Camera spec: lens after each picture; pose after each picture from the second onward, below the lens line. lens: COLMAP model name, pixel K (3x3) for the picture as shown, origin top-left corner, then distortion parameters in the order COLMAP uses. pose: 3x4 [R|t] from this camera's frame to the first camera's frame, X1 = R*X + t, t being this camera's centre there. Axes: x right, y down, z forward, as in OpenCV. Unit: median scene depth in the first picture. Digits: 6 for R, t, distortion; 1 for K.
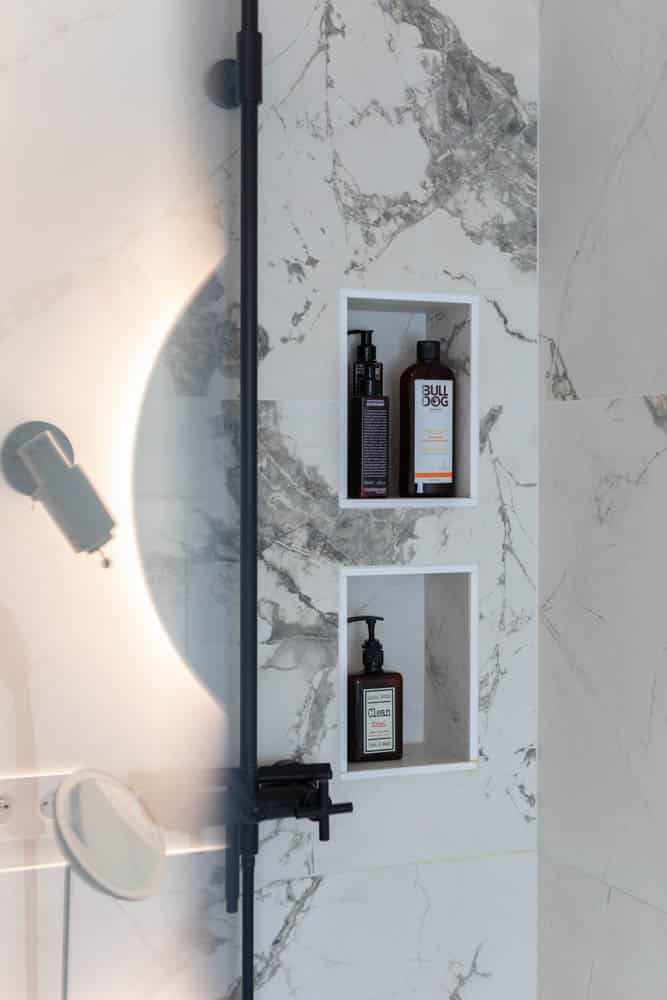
lens RADIAL K [[1406.0, 0, 331.2], [0, 1406.0, 498.4], [0, 0, 1]] dist [-0.001301, 0.000000]
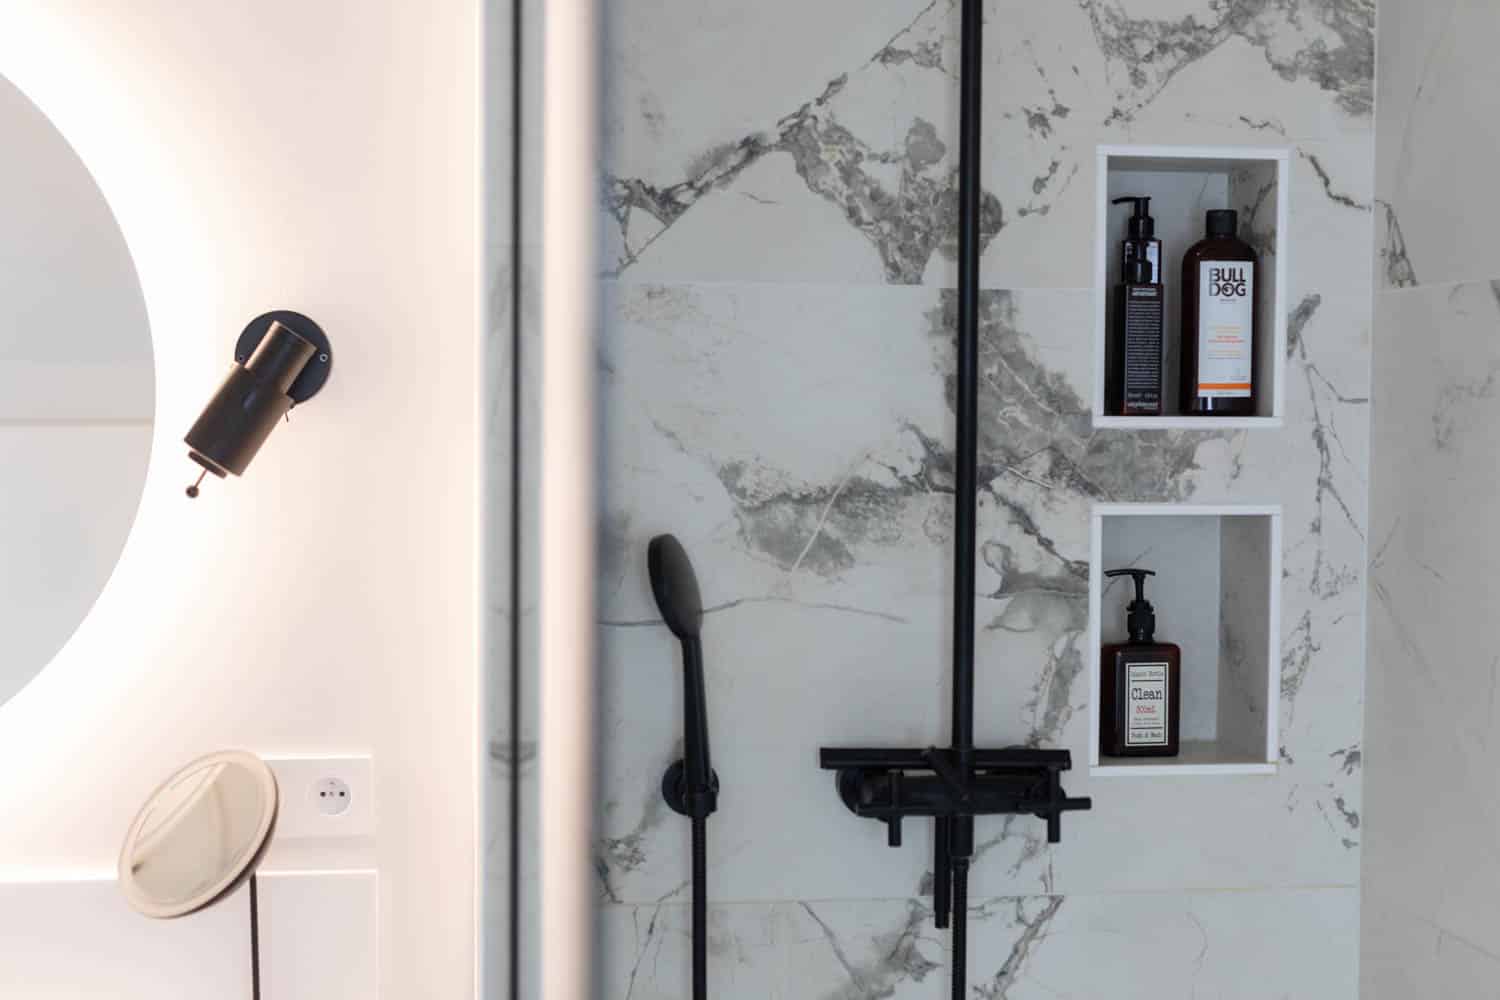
lens RADIAL K [[2108.9, 0, 752.6], [0, 2108.9, 499.8], [0, 0, 1]] dist [-0.001301, 0.000000]
pose [[0.970125, 0.017641, -0.241965, 0.105168], [-0.011411, 0.999567, 0.027128, 0.017177], [0.242339, -0.023557, 0.969906, -0.177223]]
